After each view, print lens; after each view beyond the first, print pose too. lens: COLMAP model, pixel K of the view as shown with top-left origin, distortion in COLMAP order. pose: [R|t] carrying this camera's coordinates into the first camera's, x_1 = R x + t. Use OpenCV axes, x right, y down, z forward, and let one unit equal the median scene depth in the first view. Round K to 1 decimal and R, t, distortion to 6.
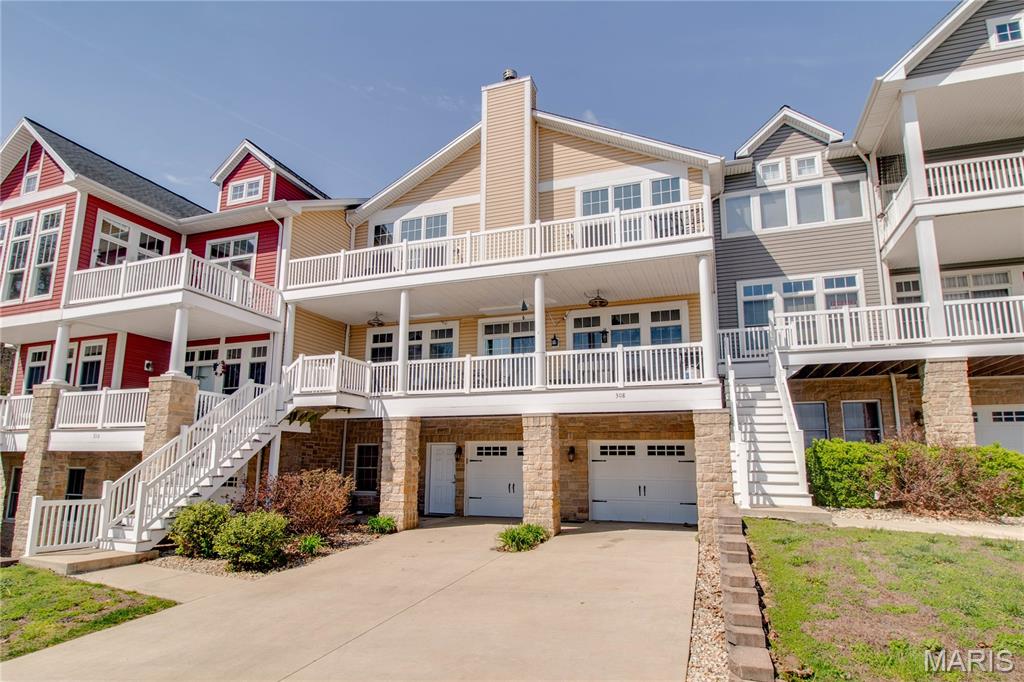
lens RADIAL K [[547.5, 0, 515.7], [0, 547.5, 373.4], [0, 0, 1]] dist [0.003112, -0.015427]
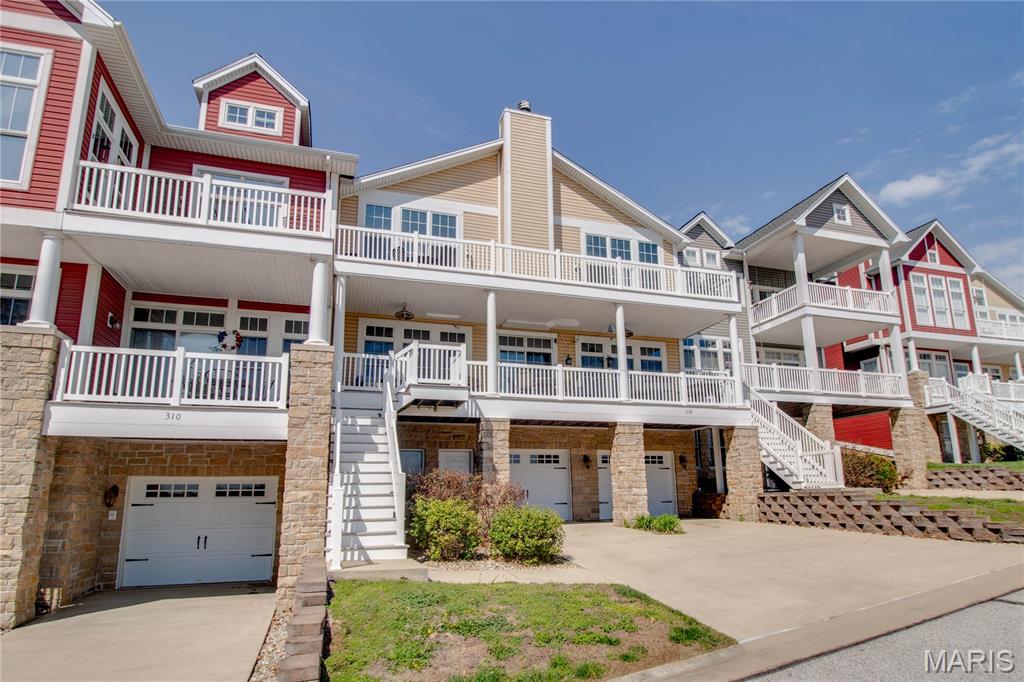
lens RADIAL K [[566.6, 0, 515.6], [0, 566.6, 384.2], [0, 0, 1]] dist [0.002031, -0.015507]
pose [[0.795734, 0.101722, 0.597043, -0.751199], [-0.082202, 0.994812, -0.059935, 0.072182], [-0.600042, -0.001386, 0.799967, 0.154100]]
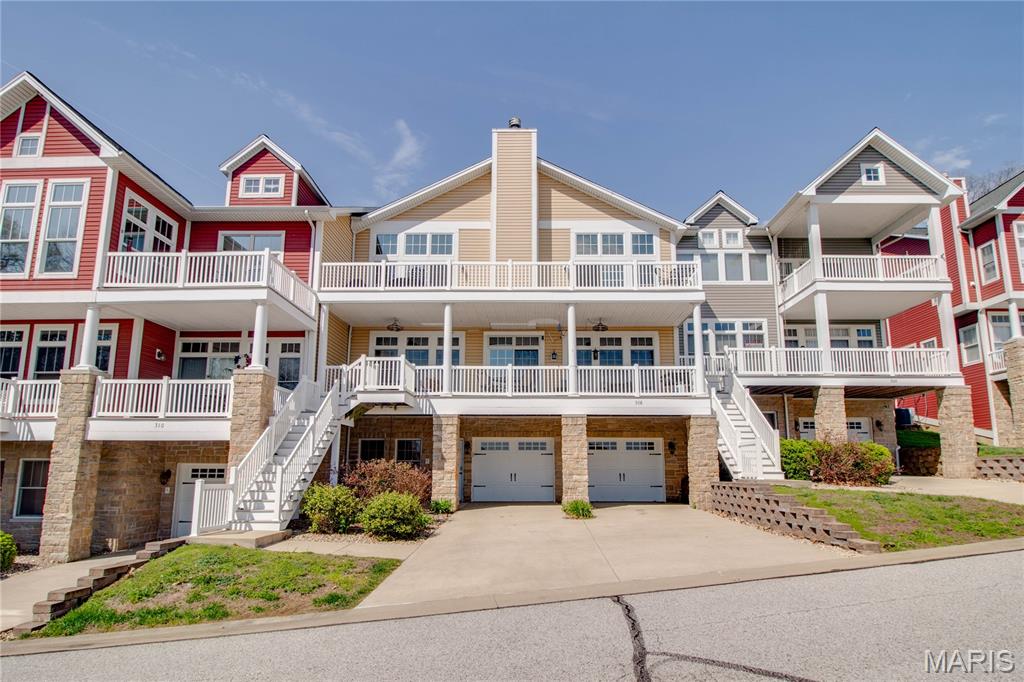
lens RADIAL K [[548.4, 0, 523.0], [0, 548.4, 382.6], [0, 0, 1]] dist [0.002603, -0.016127]
pose [[0.945020, 0.046224, 0.323730, -0.412681], [-0.049219, 0.998787, 0.001065, 0.003251], [-0.323288, -0.016940, 0.946149, -0.135005]]
